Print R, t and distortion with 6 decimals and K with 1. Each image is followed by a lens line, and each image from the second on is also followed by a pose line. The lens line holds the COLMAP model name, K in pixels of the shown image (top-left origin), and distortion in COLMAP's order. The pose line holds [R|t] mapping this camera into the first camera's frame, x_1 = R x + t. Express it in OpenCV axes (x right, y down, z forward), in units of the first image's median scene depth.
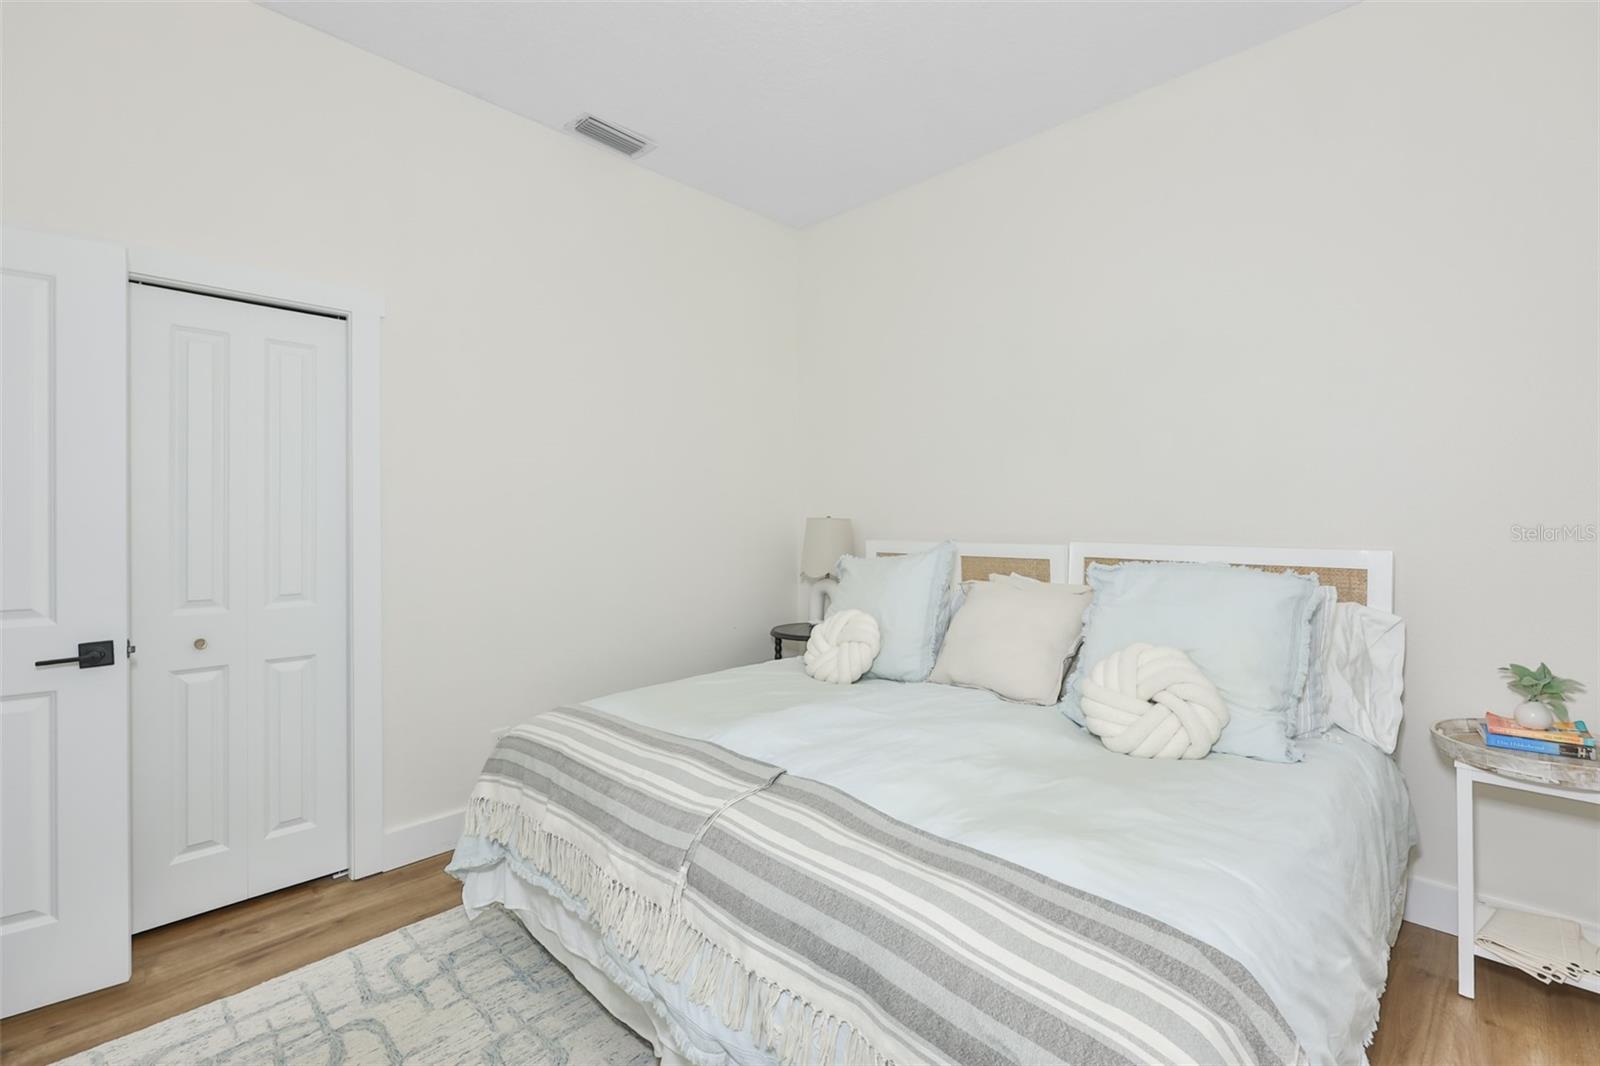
lens RADIAL K [[683.4, 0, 785.3], [0, 683.4, 525.2], [0, 0, 1]] dist [-0.003470, 0.000352]
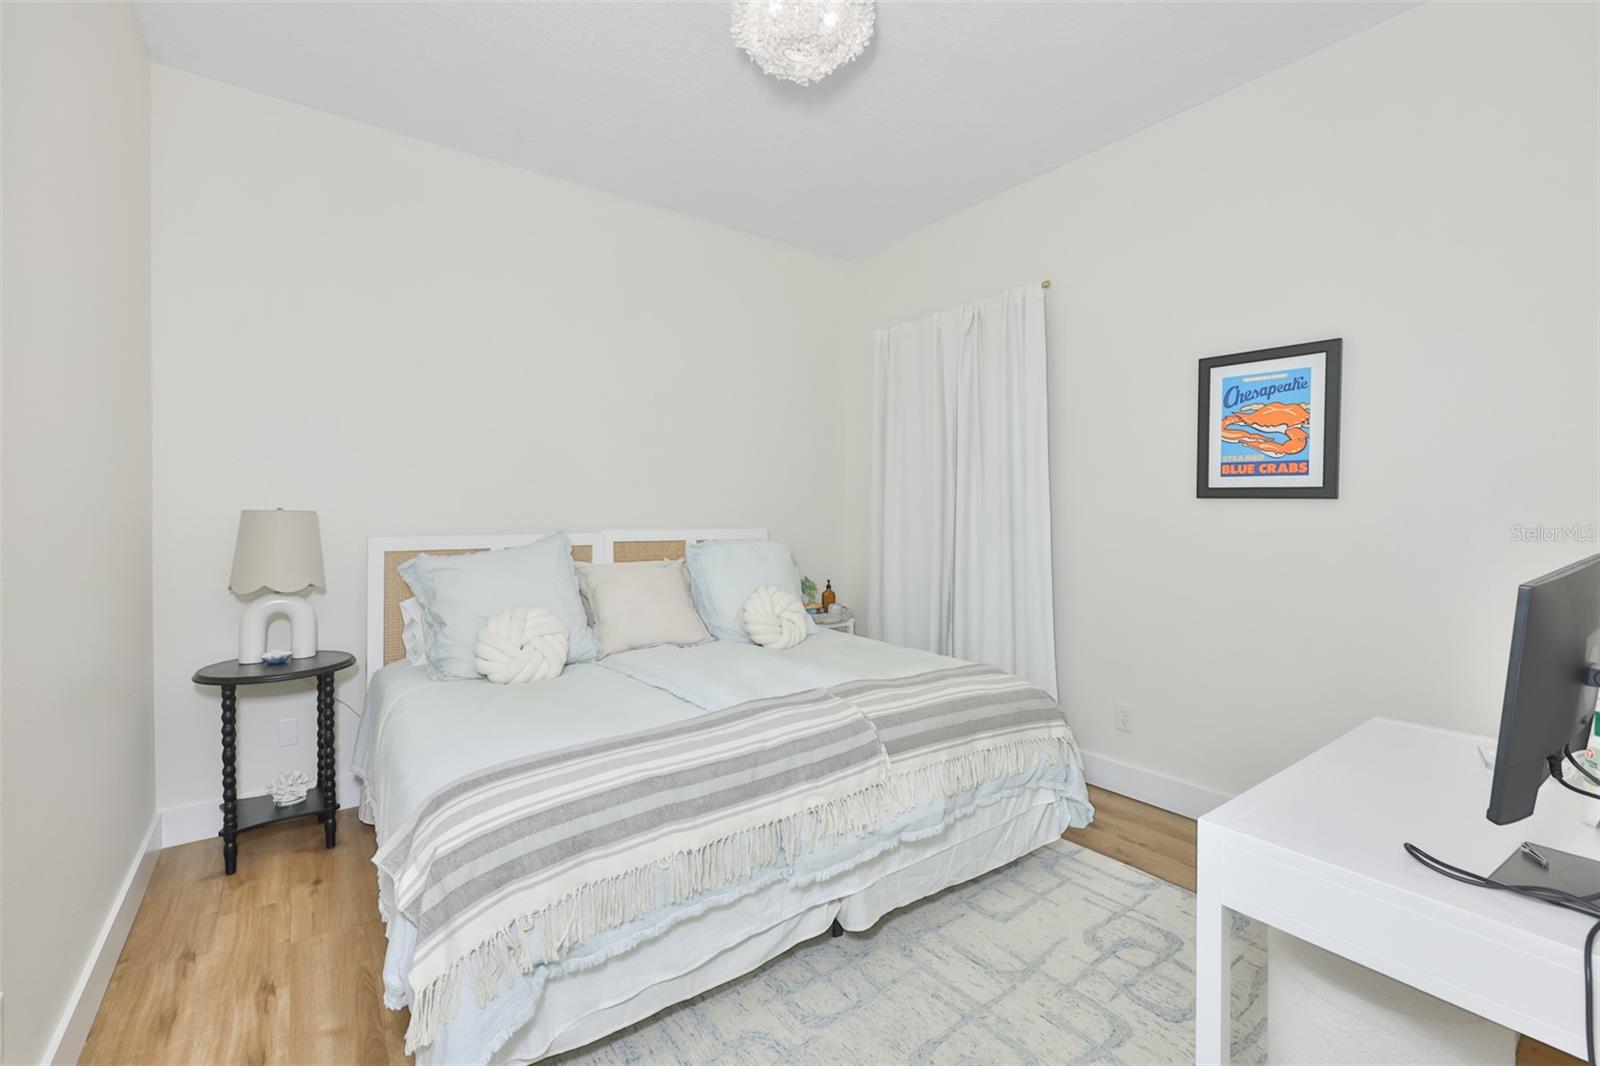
lens RADIAL K [[683.4, 0, 786.5], [0, 683.4, 525.9], [0, 0, 1]] dist [-0.003470, 0.000352]
pose [[0.168866, -0.017259, 0.985488, -1.289839], [0.004220, 0.999850, 0.016787, -0.008313], [-0.985630, 0.001324, 0.168914, 0.745681]]
